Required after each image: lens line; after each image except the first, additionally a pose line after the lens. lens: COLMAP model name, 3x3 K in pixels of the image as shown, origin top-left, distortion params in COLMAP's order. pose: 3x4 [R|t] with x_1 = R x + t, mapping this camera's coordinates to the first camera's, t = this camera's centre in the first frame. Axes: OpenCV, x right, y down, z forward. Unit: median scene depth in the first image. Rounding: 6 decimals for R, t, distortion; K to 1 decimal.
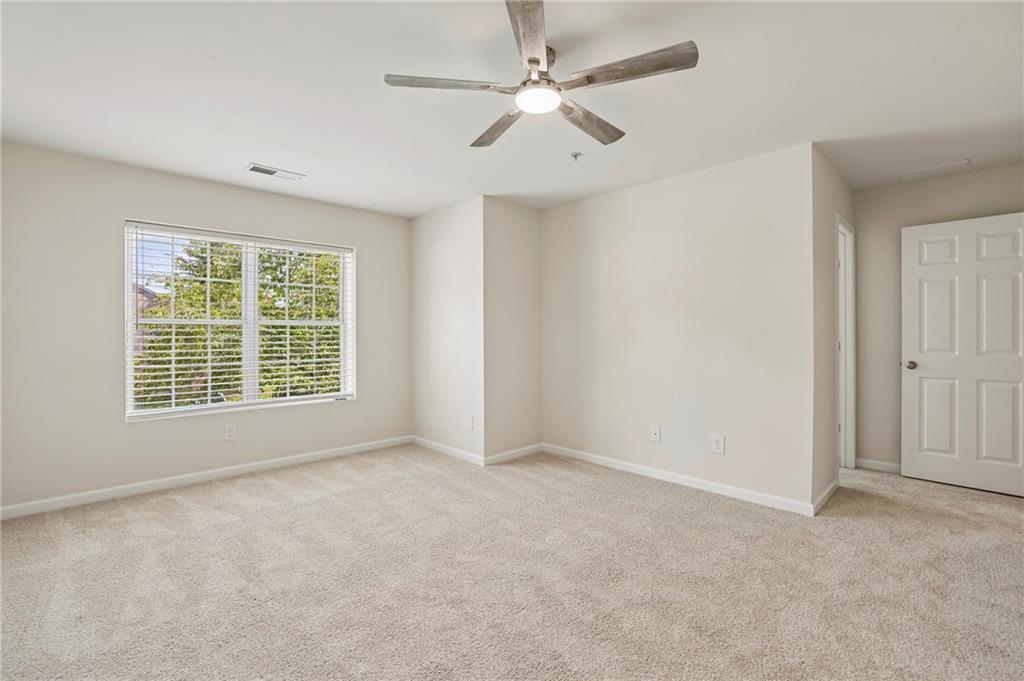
lens RADIAL K [[443.1, 0, 512.0], [0, 443.1, 333.6], [0, 0, 1]] dist [-0.044351, 0.016844]
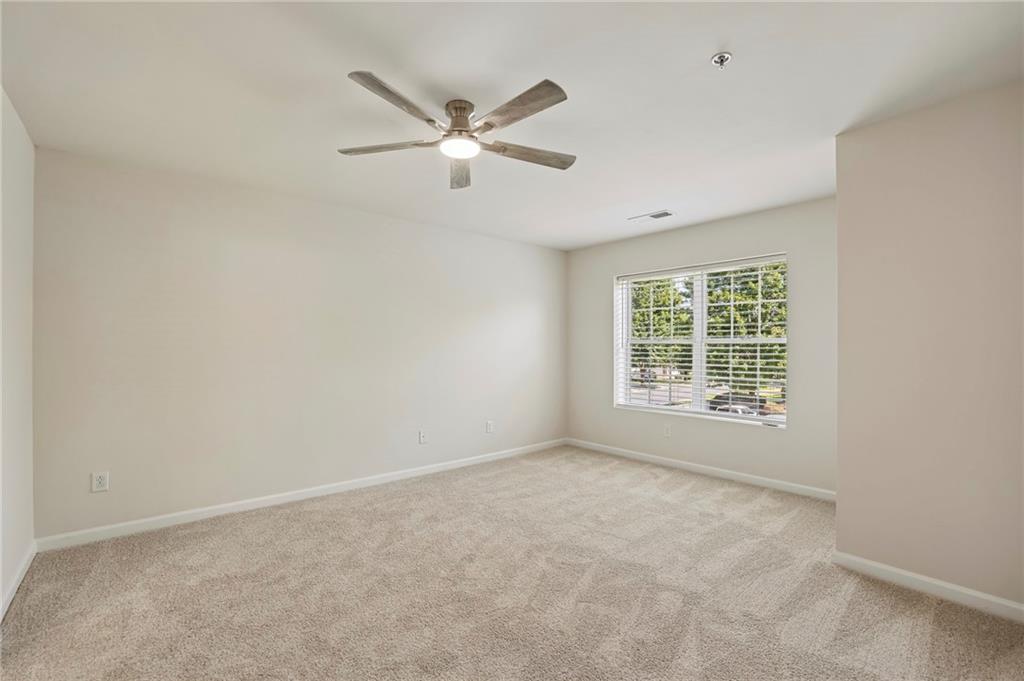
lens RADIAL K [[440.9, 0, 509.8], [0, 440.9, 347.3], [0, 0, 1]] dist [-0.050190, 0.017965]
pose [[-0.053011, -0.002173, -0.998592, 0.645611], [-0.002584, 0.999995, -0.002039, -0.006789], [0.998591, 0.002472, -0.053017, 0.642619]]
